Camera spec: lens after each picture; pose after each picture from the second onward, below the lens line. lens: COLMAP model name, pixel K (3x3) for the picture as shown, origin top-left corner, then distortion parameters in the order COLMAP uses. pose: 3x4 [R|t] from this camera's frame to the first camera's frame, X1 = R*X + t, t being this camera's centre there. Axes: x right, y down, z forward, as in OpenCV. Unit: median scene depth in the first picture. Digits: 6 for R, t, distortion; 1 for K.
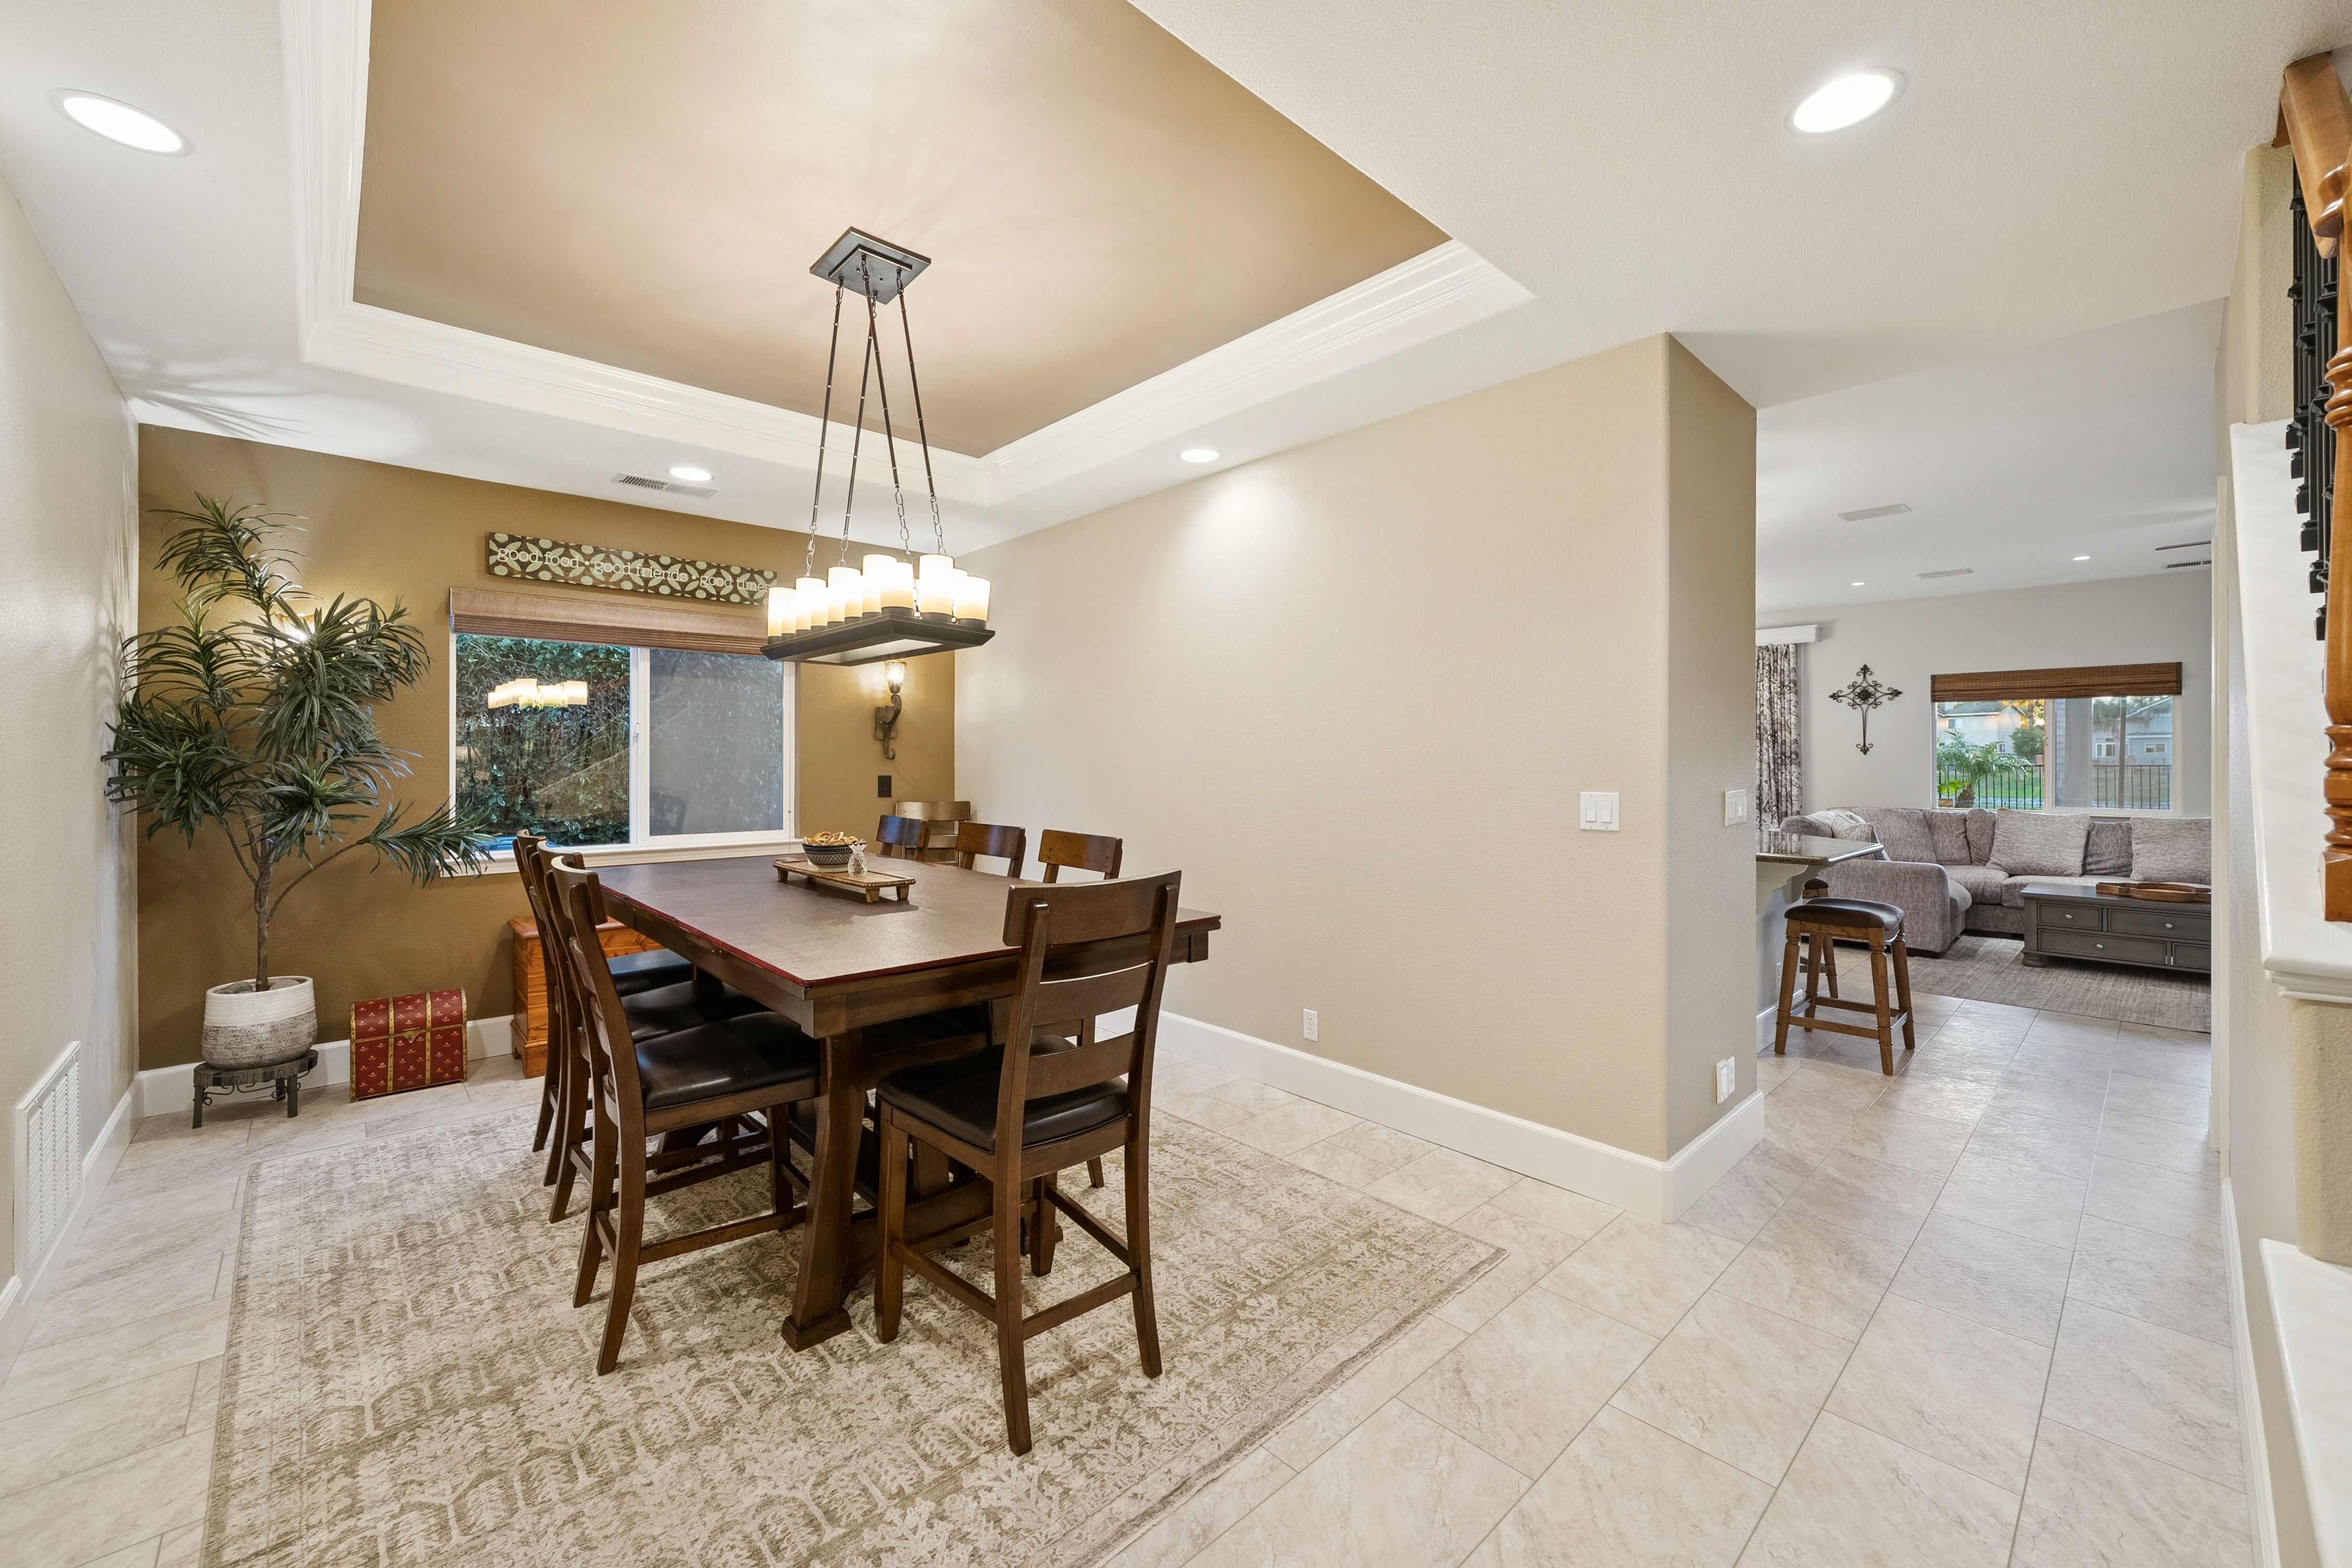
lens RADIAL K [[927.8, 0, 1182.9], [0, 927.8, 763.5], [0, 0, 1]] dist [-0.000753, 0.000007]
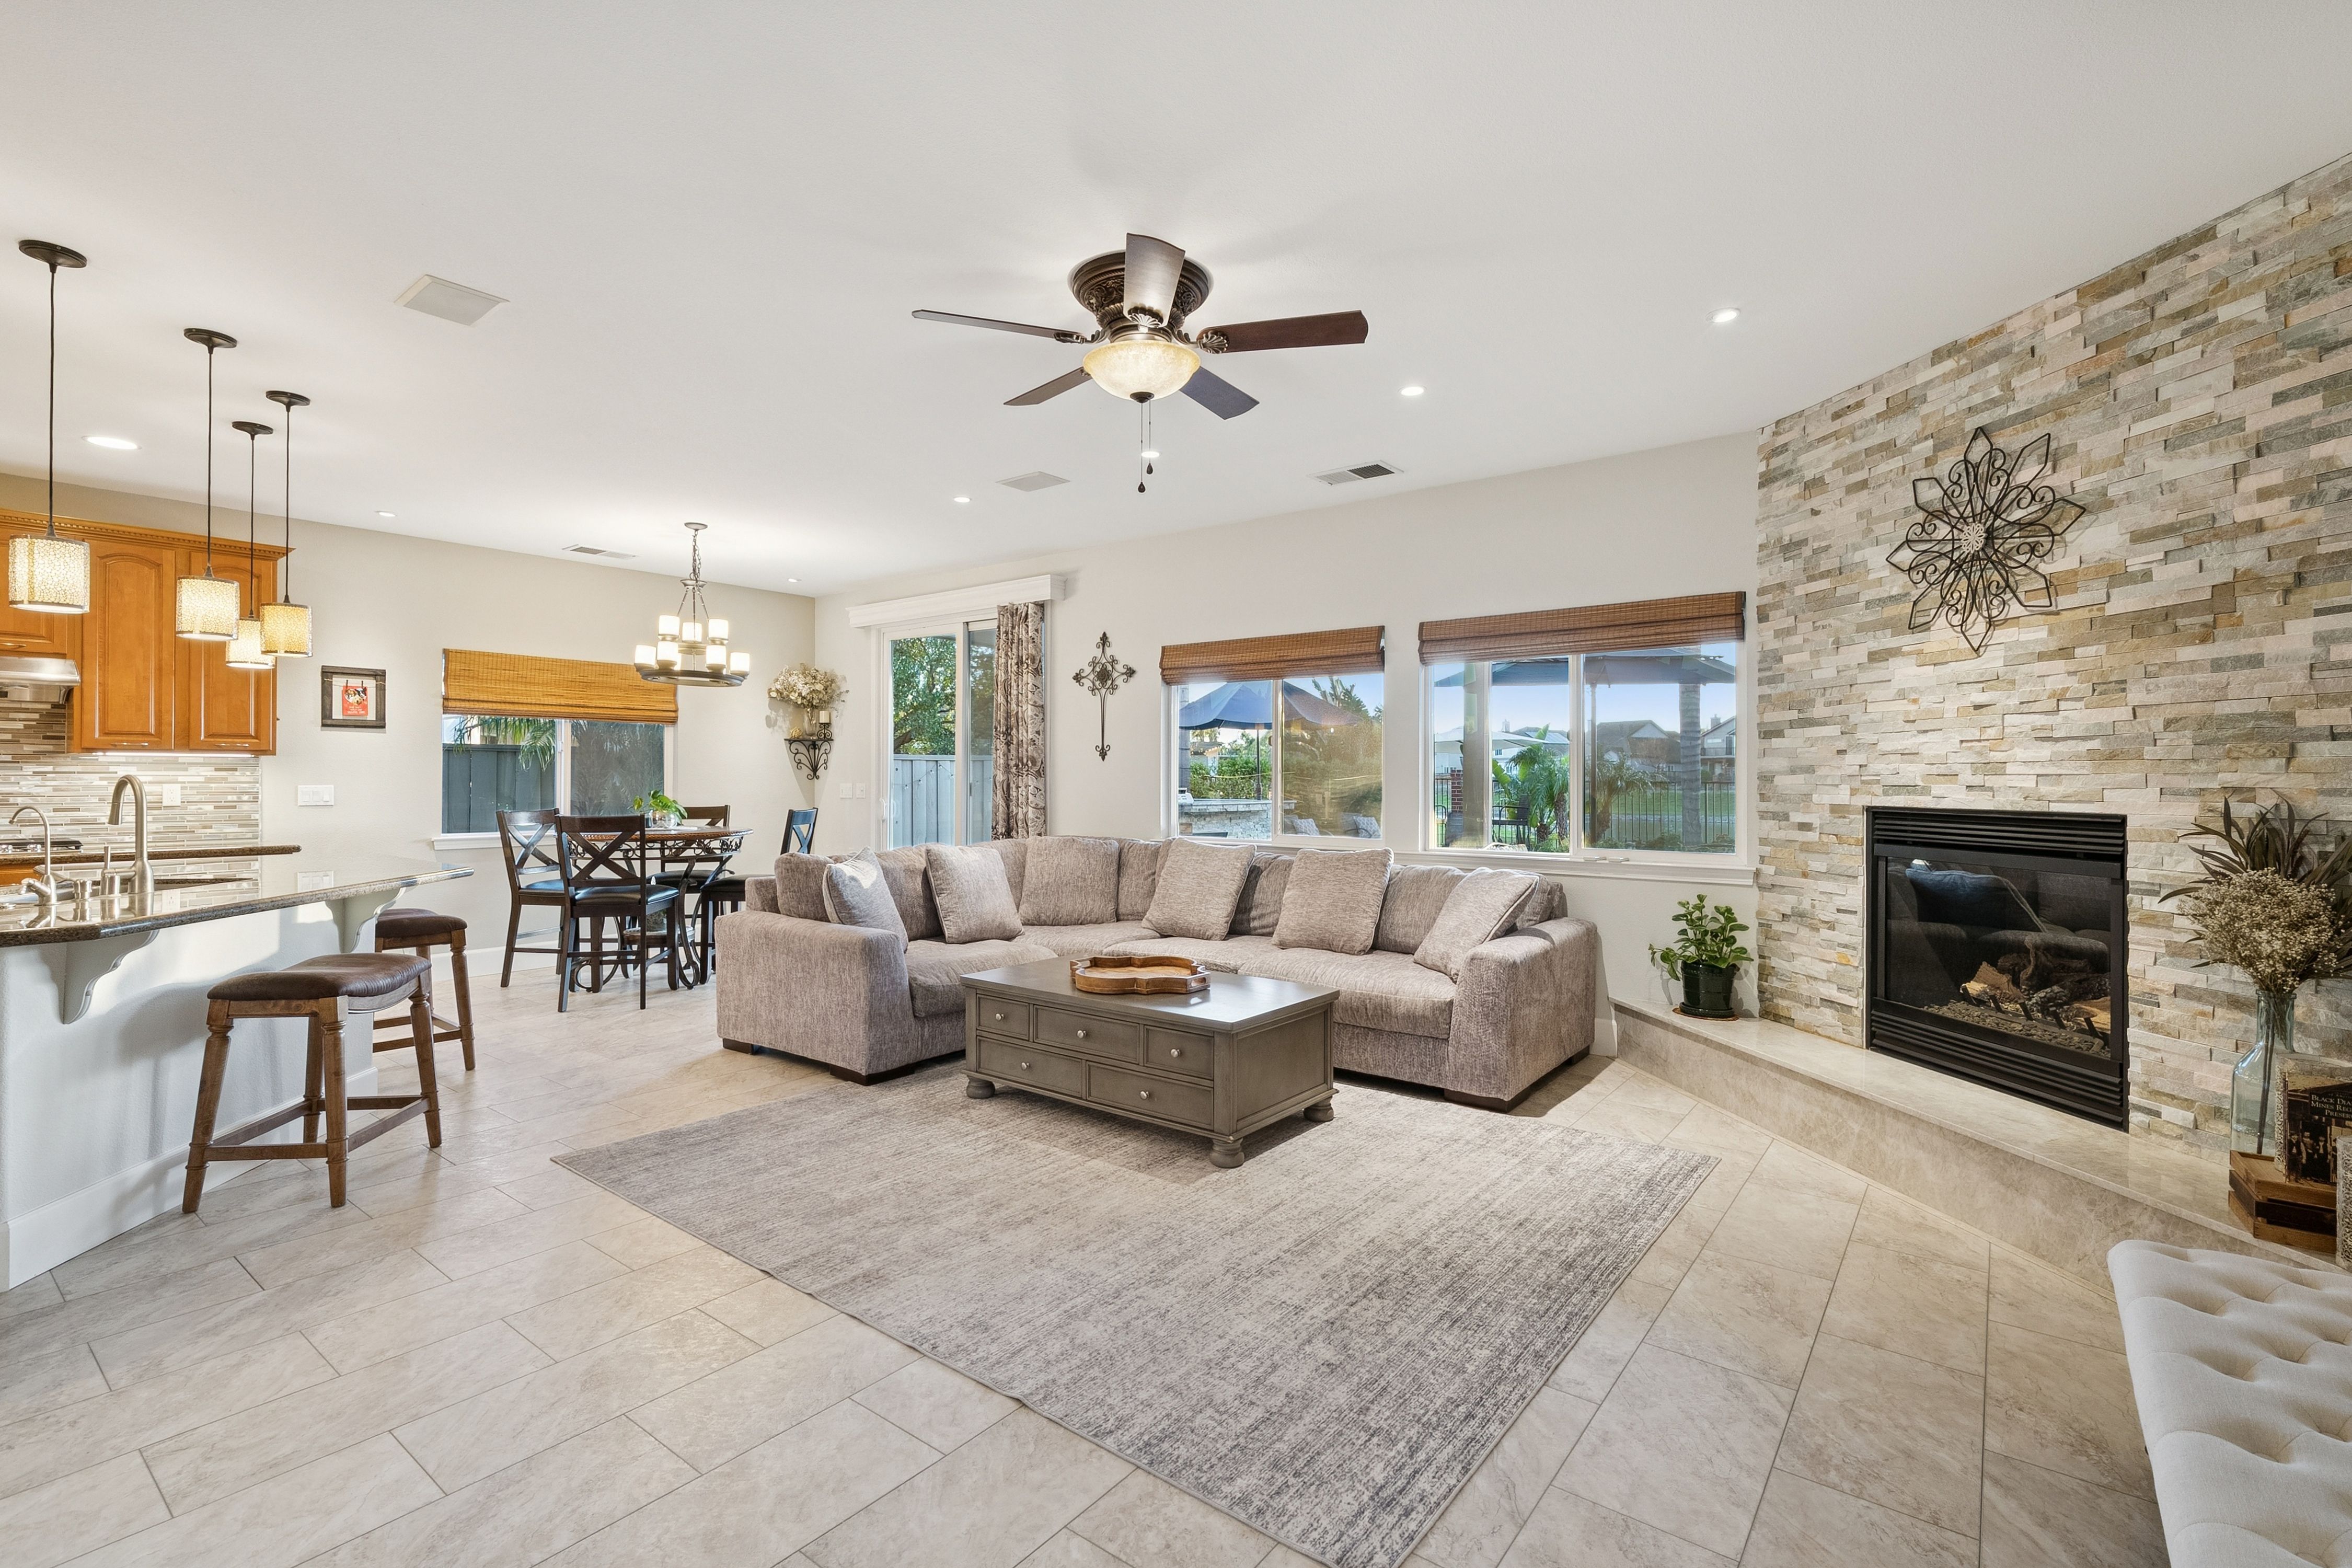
lens RADIAL K [[1062.8, 0, 1174.7], [0, 1062.8, 776.0], [0, 0, 1]] dist [0.004432, -0.000100]
pose [[0.987339, 0.003937, 0.158574, 0.661127], [-0.003150, 0.999981, -0.005214, 0.006275], [-0.158591, 0.004648, 0.987333, 0.196956]]
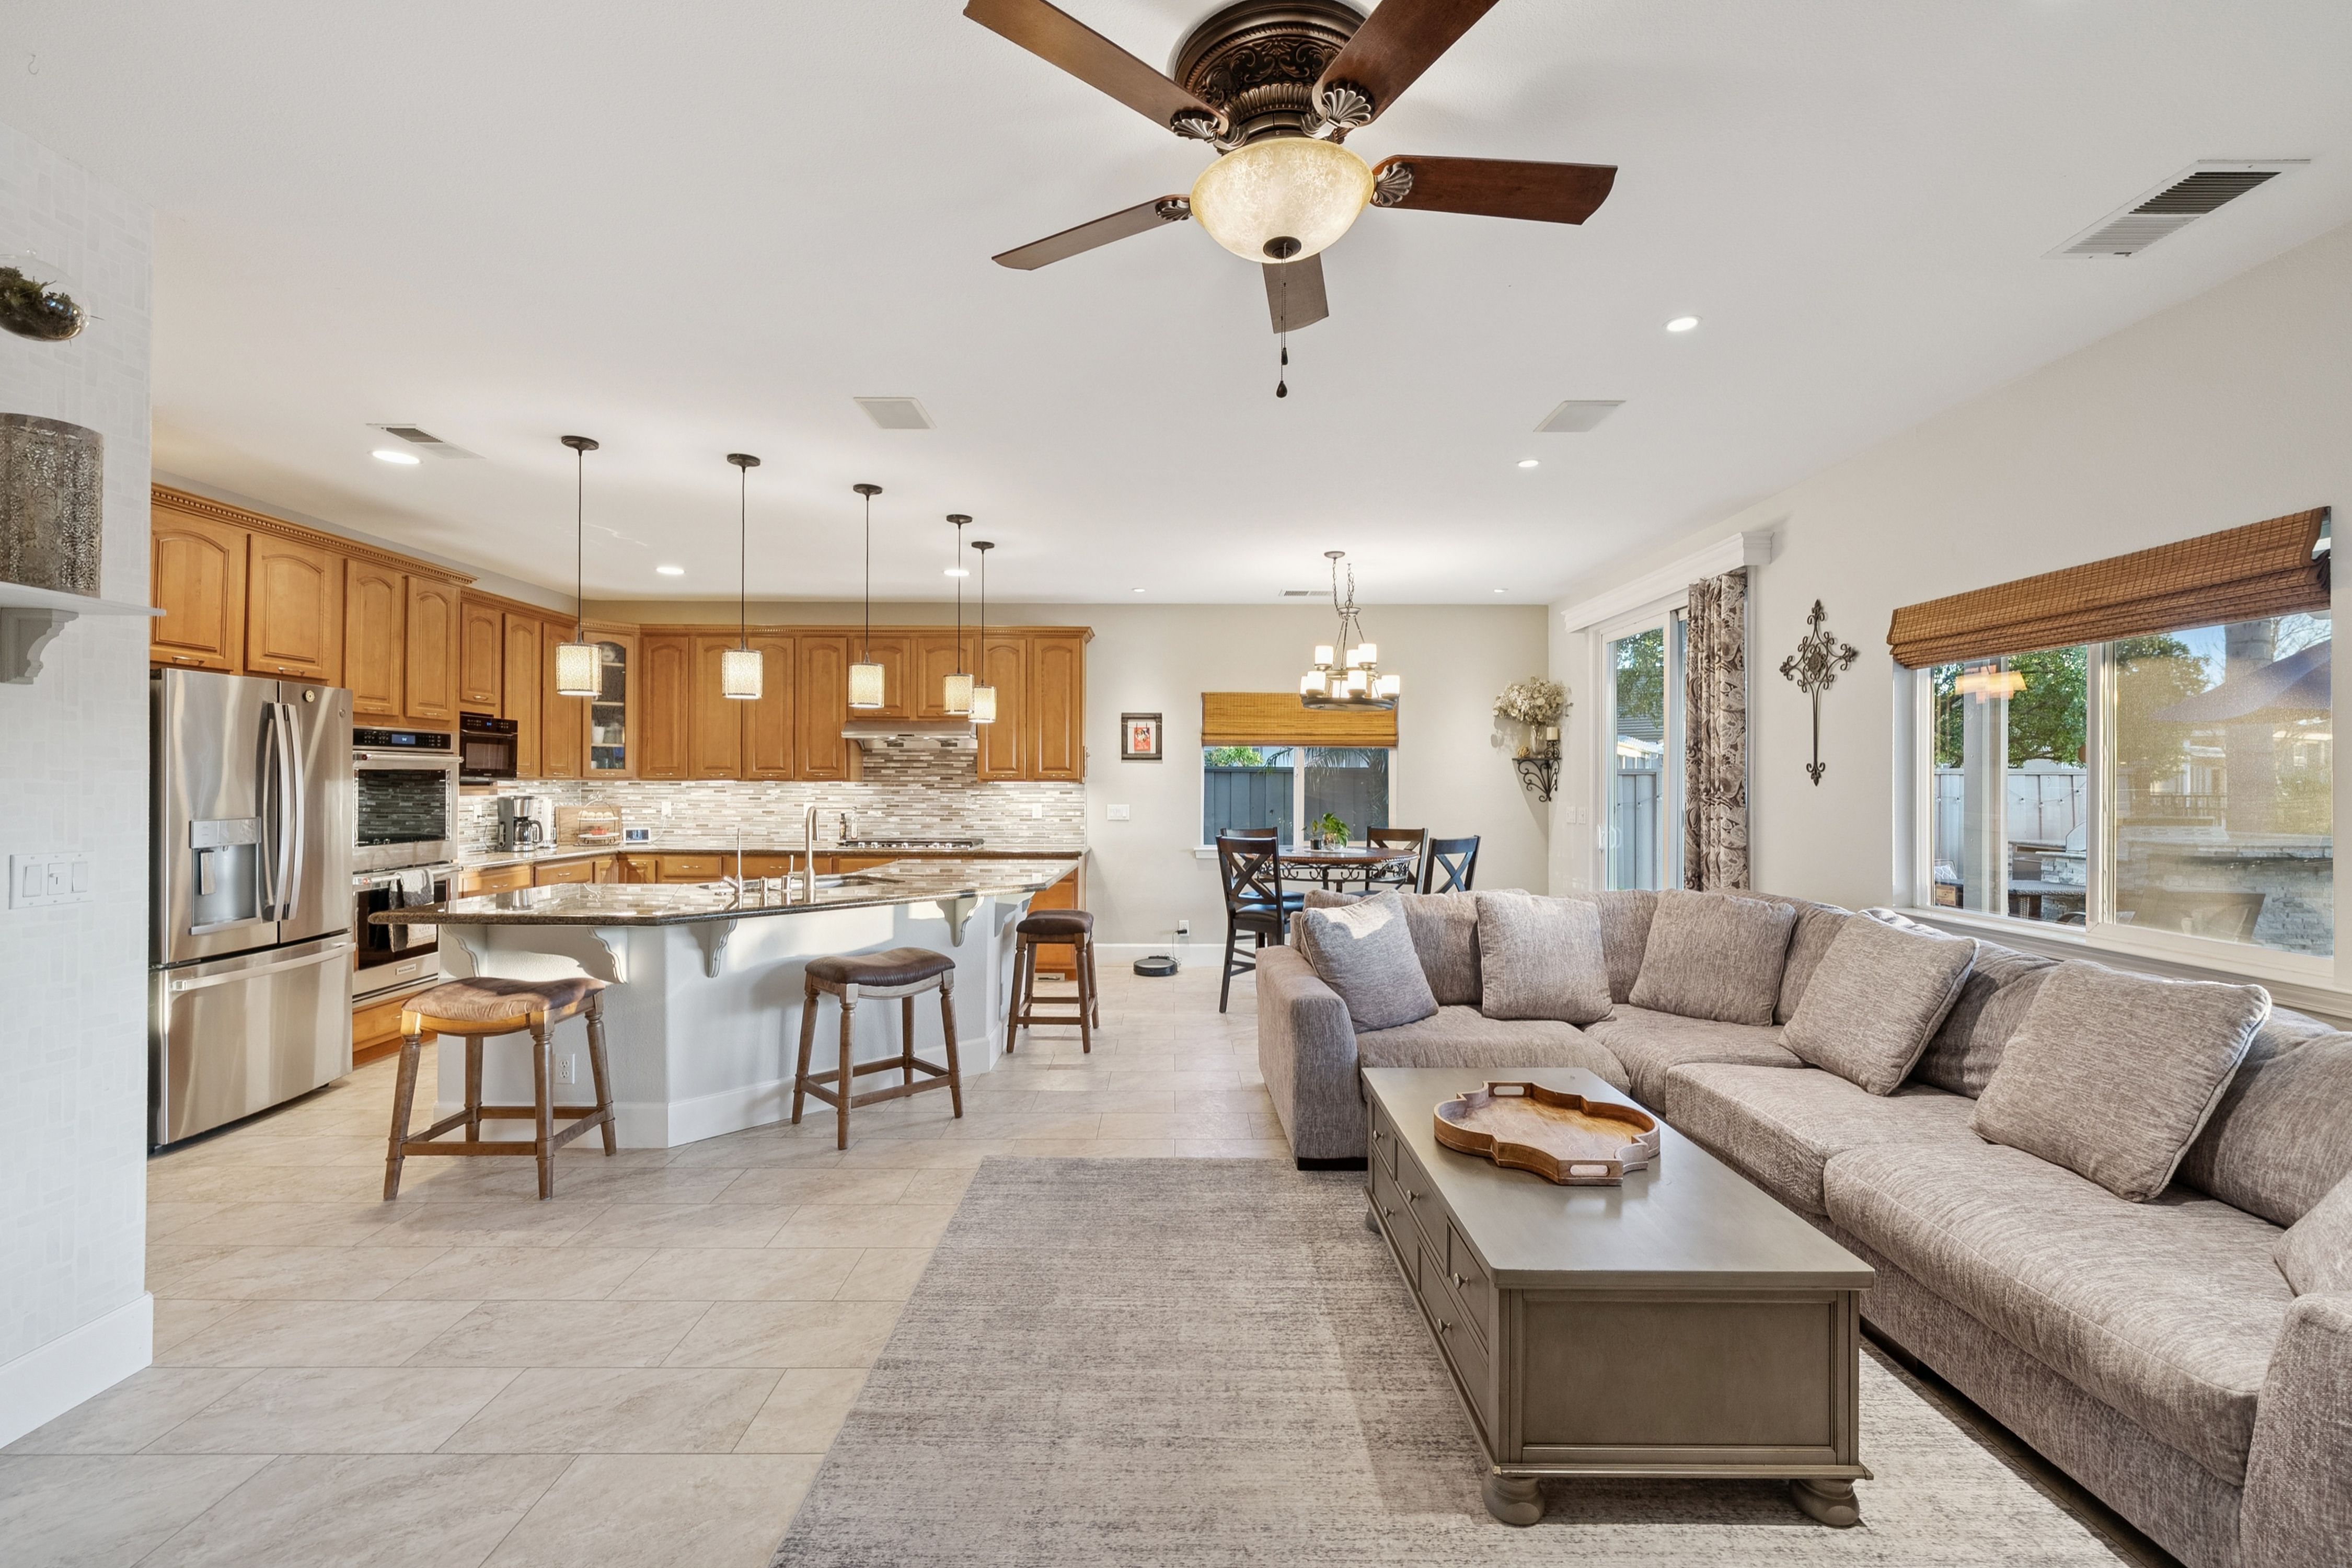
lens RADIAL K [[1000.0, 0, 1176.2], [0, 1000.0, 781.9], [0, 0, 1]] dist [-0.001470, 0.000145]
pose [[0.734546, 0.002690, -0.678554, 0.844586], [-0.006119, 0.999978, -0.002660, -0.007715], [0.678531, 0.006106, 0.734546, 0.386104]]
